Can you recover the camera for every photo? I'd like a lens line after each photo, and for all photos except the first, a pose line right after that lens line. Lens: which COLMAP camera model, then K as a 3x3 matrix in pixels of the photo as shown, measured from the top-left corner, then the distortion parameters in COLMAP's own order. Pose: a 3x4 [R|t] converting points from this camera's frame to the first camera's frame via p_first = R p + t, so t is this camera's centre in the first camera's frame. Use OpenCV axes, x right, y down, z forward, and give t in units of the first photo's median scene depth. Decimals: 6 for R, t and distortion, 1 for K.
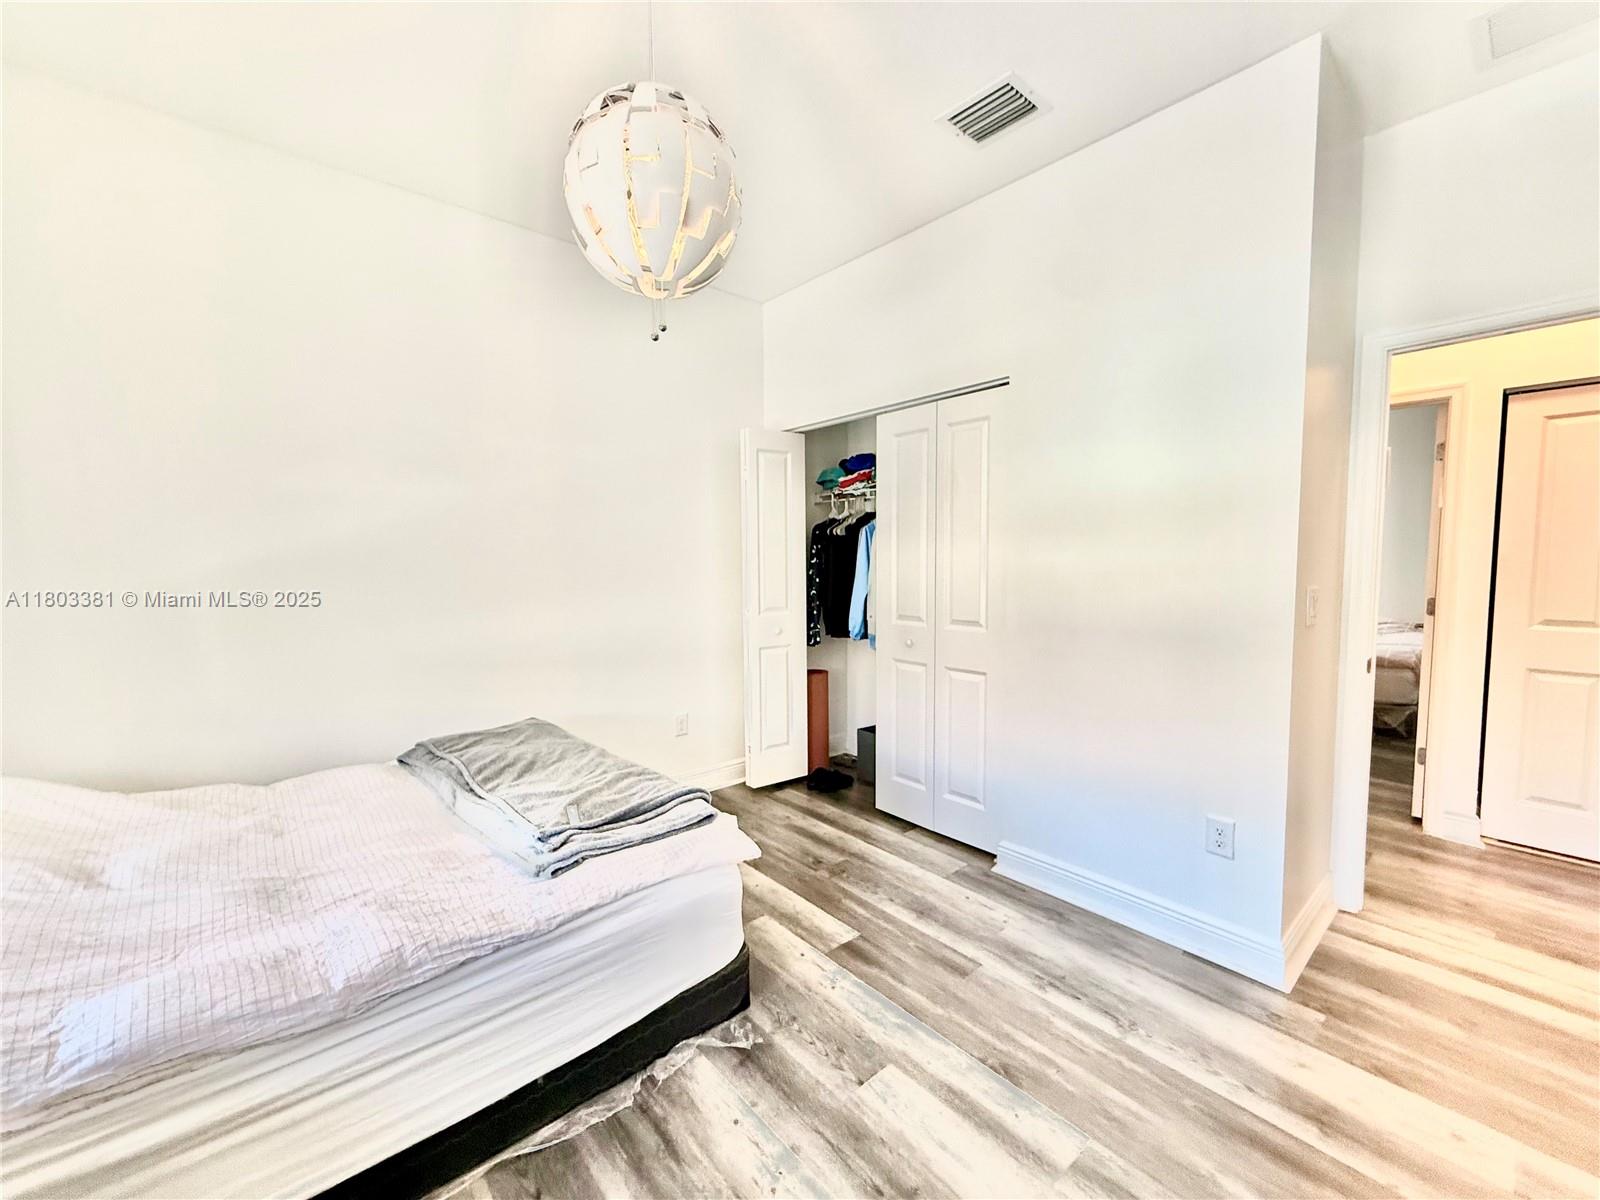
lens RADIAL K [[630.9, 0, 795.5], [0, 630.9, 634.9], [0, 0, 1]] dist [0.000442, 0.000061]
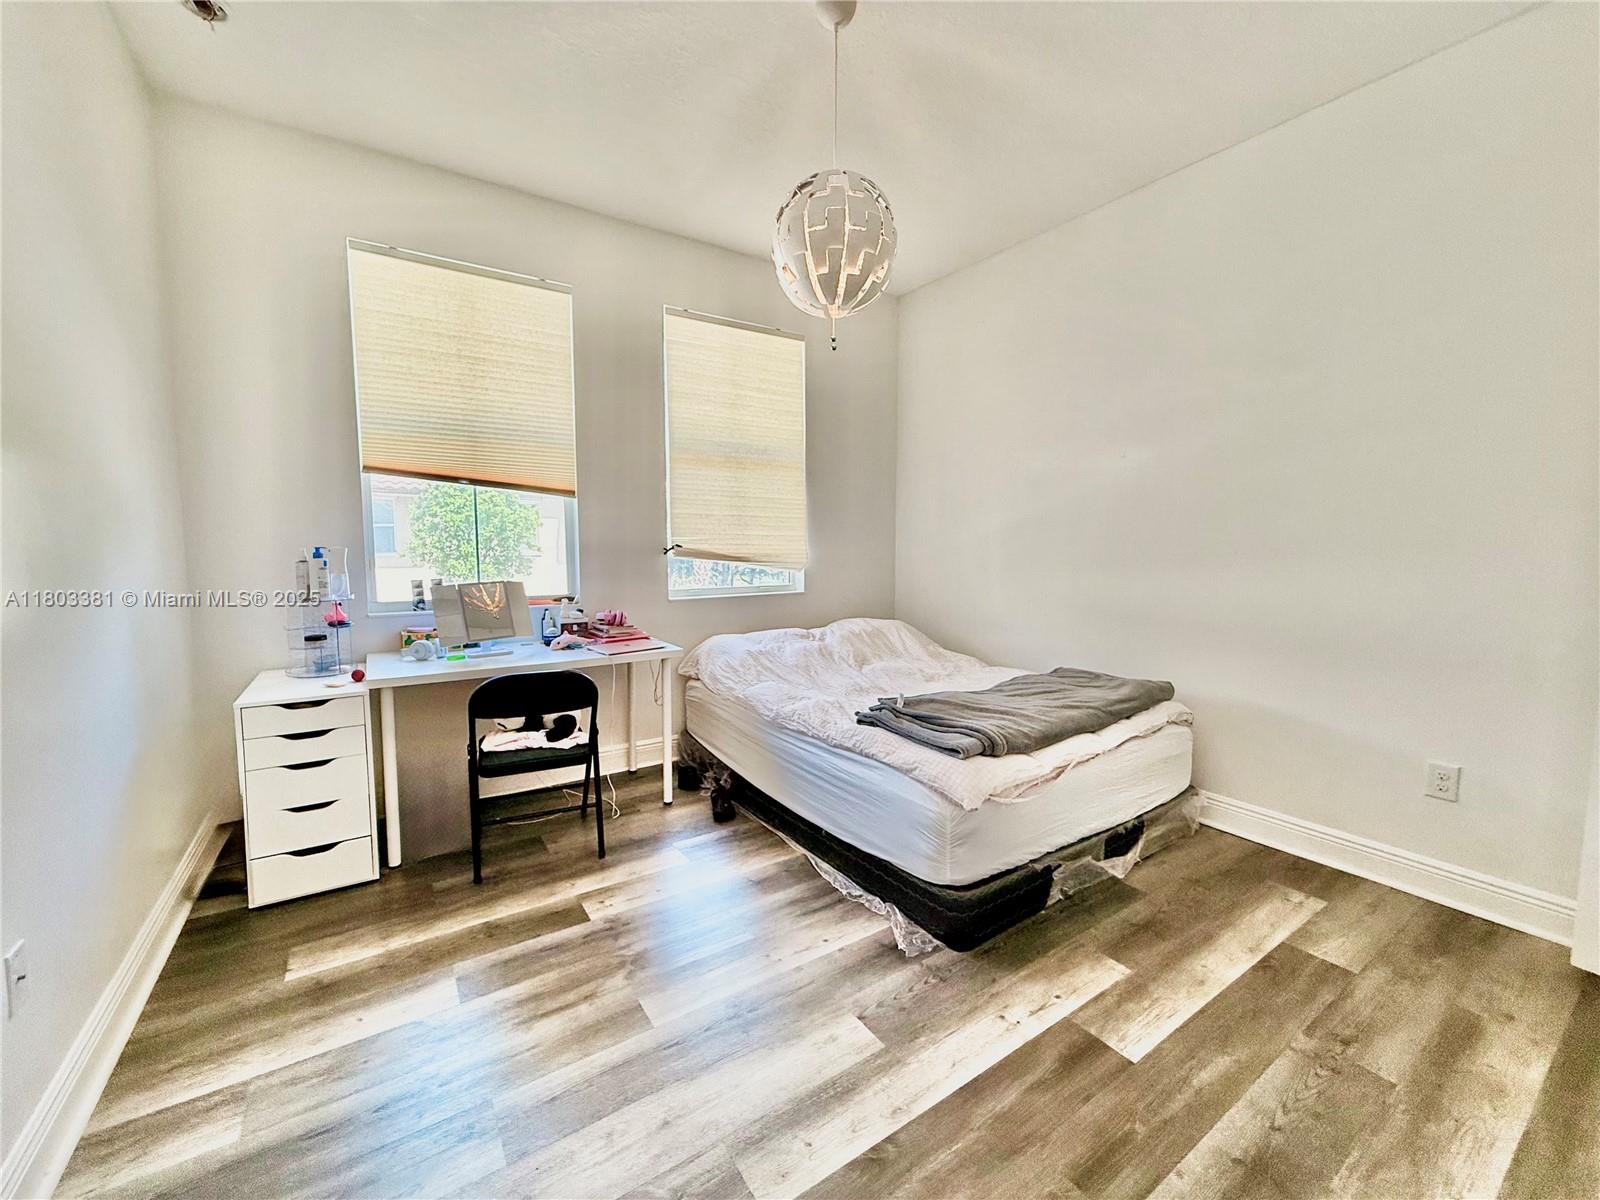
lens RADIAL K [[641.9, 0, 802.1], [0, 641.9, 593.9], [0, 0, 1]] dist [-0.000812, 0.000093]
pose [[-0.129821, 0.078165, -0.988452, 1.049990], [-0.105851, 0.990099, 0.092198, -0.056271], [0.985871, 0.116598, -0.120262, 0.914687]]
